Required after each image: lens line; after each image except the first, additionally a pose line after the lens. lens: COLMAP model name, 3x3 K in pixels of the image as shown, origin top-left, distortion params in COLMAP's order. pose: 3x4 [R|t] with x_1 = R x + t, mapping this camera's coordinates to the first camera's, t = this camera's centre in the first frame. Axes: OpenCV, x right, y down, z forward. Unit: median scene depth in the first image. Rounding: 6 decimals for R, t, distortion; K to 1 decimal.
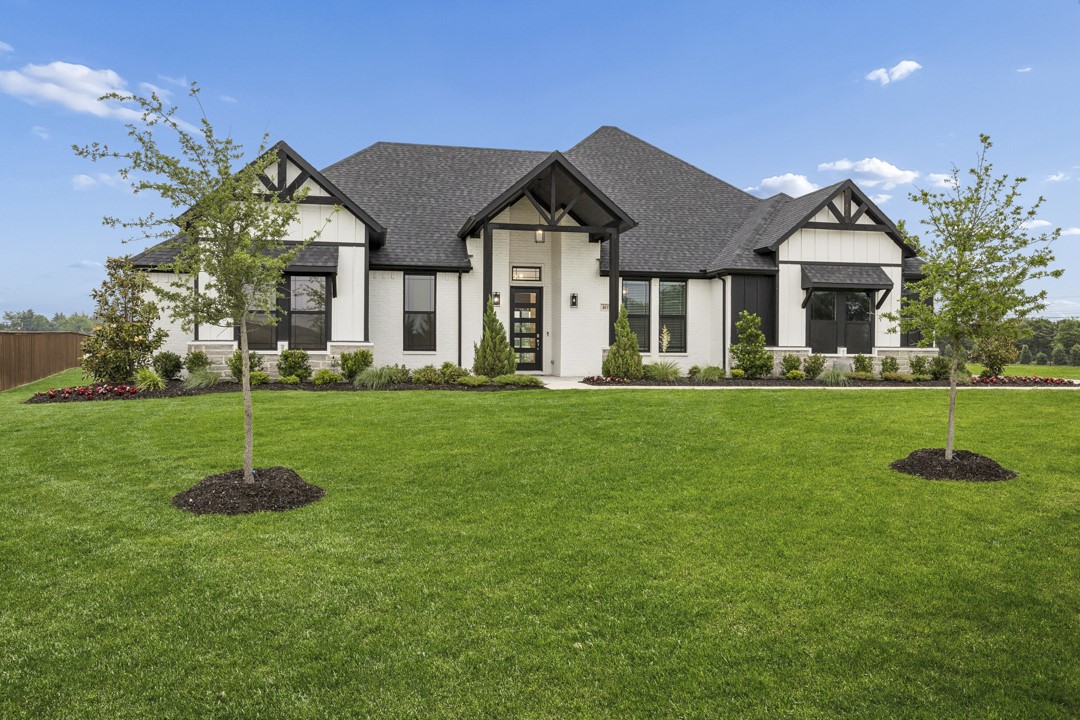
lens RADIAL K [[803.4, 0, 542.3], [0, 803.4, 367.7], [0, 0, 1]] dist [-0.023313, 0.007244]
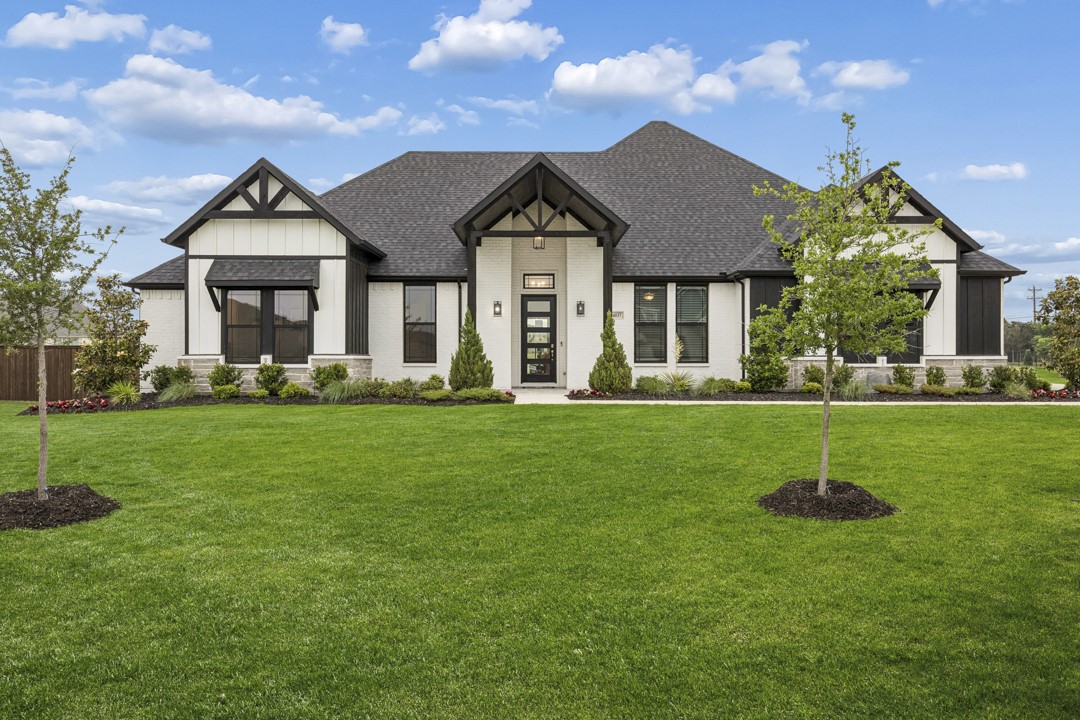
lens RADIAL K [[832.9, 0, 530.6], [0, 832.9, 361.1], [0, 0, 1]] dist [-0.006705, 0.002072]
pose [[0.981541, -0.005777, -0.191162, 0.174612], [0.002539, 0.999849, -0.017179, -0.005470], [0.191233, 0.016377, 0.981408, 0.027943]]
